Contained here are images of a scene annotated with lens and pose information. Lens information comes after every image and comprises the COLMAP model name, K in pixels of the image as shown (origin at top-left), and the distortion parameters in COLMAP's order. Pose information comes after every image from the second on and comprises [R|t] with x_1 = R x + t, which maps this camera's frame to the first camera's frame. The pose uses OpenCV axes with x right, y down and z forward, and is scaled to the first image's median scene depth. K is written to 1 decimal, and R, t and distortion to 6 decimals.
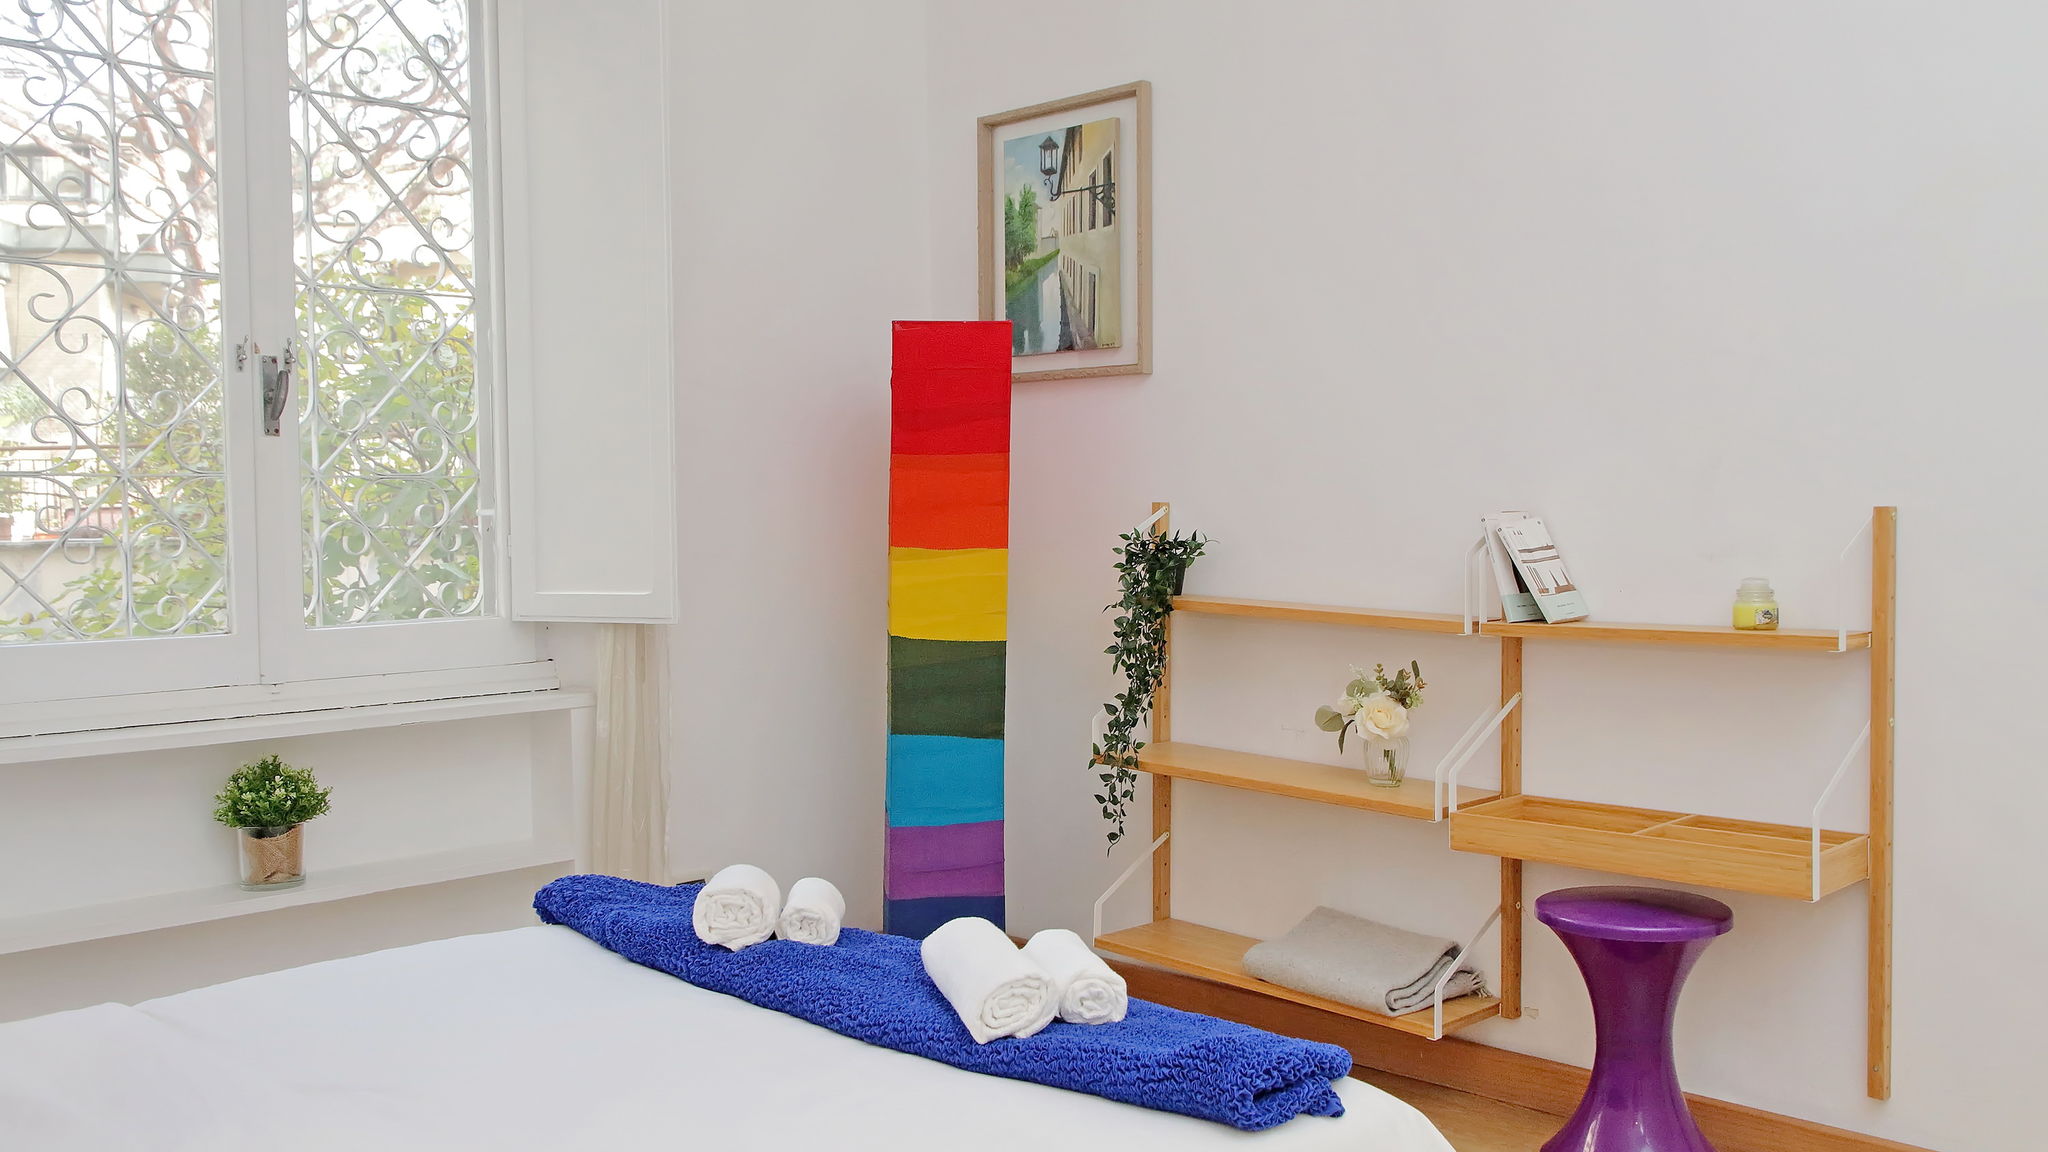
lens RADIAL K [[1771.4, 0, 1092.9], [0, 1771.4, 576.8], [0, 0, 1]] dist [0.003896, -0.000509]
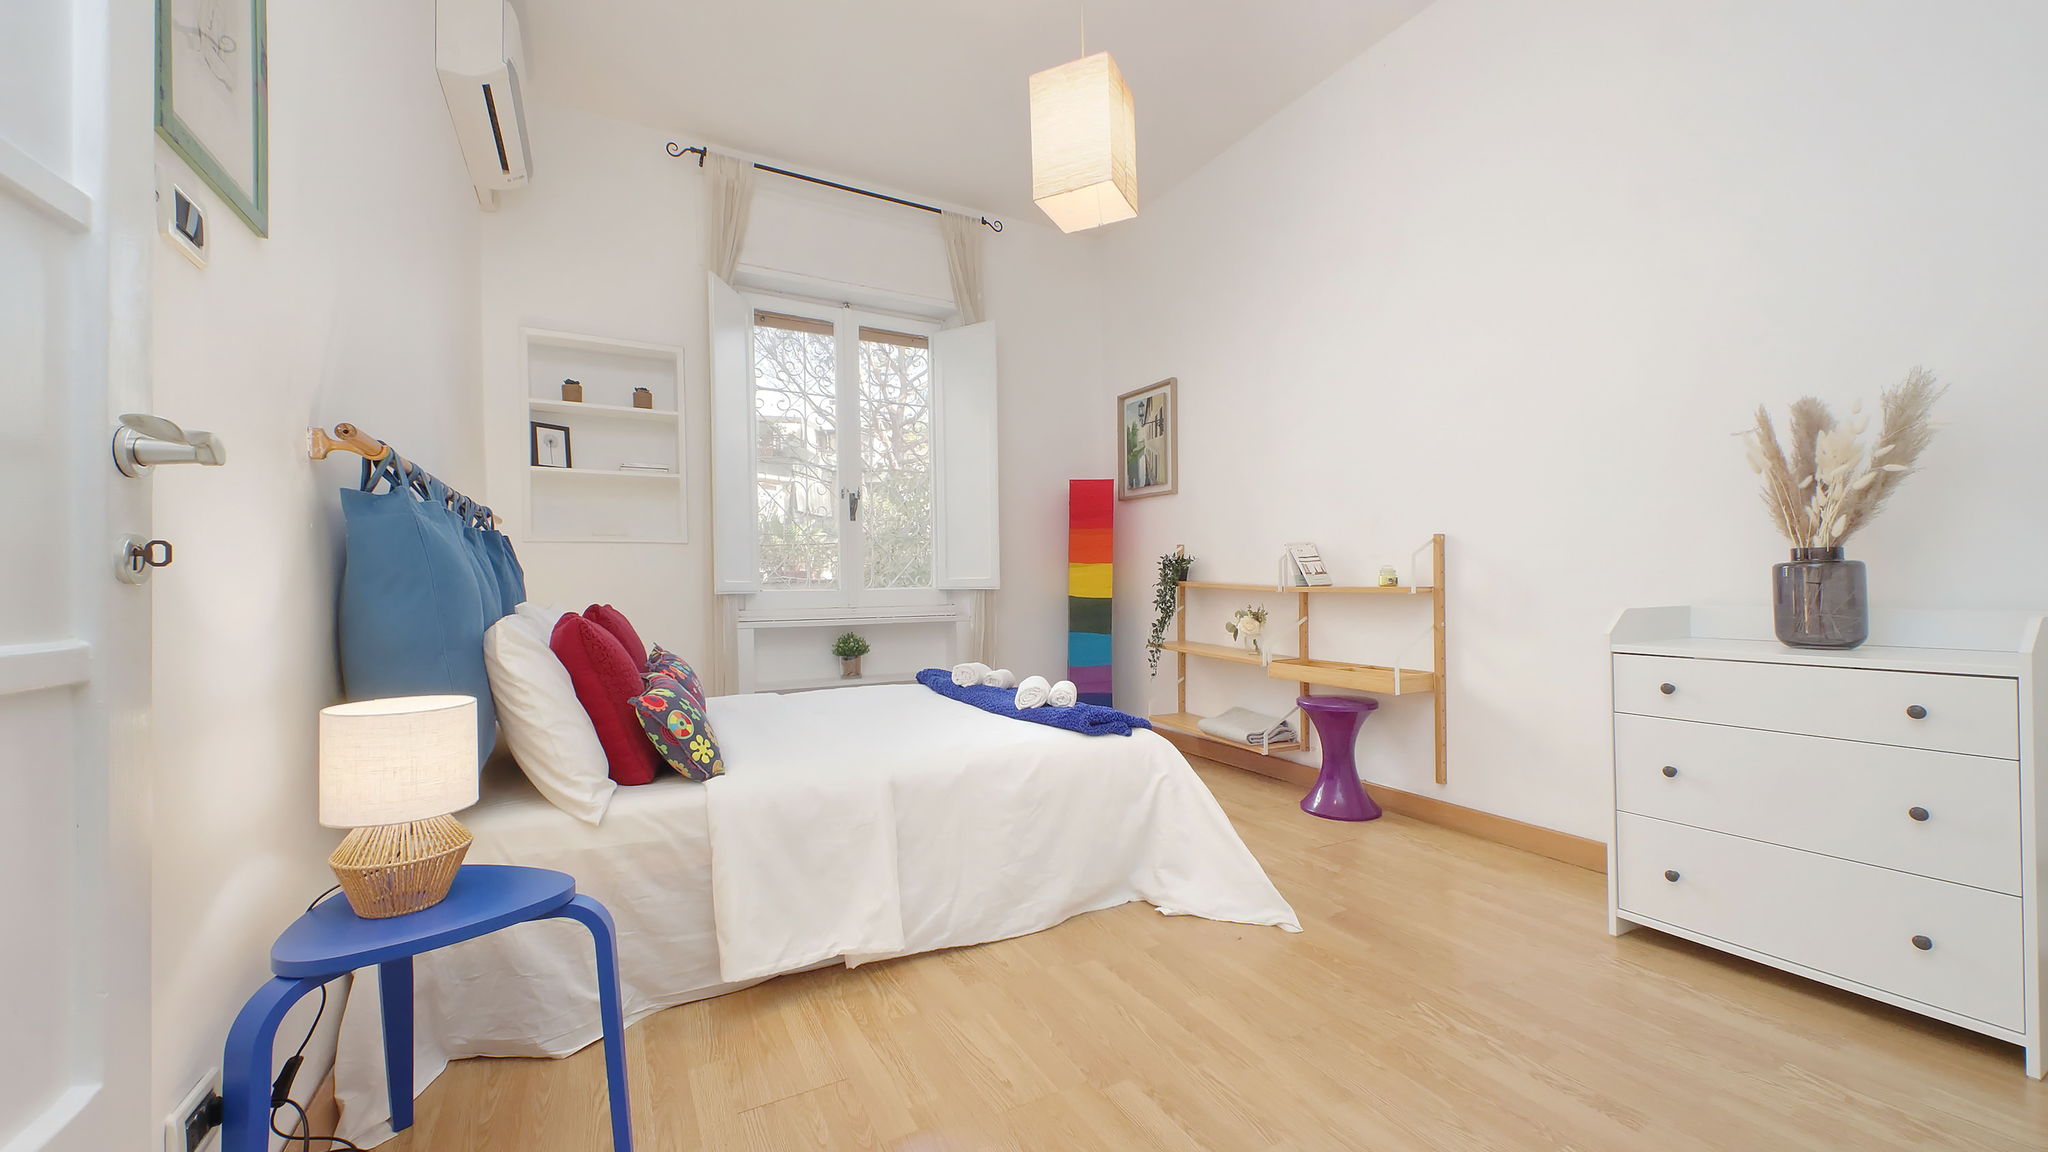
lens RADIAL K [[794.1, 0, 1052.9], [0, 794.1, 580.4], [0, 0, 1]] dist [0.022957, -0.034101]
pose [[0.961884, 0.003033, -0.273441, 0.178984], [-0.011094, 0.999548, -0.027939, 0.043915], [0.273233, 0.029908, 0.961483, -0.132619]]
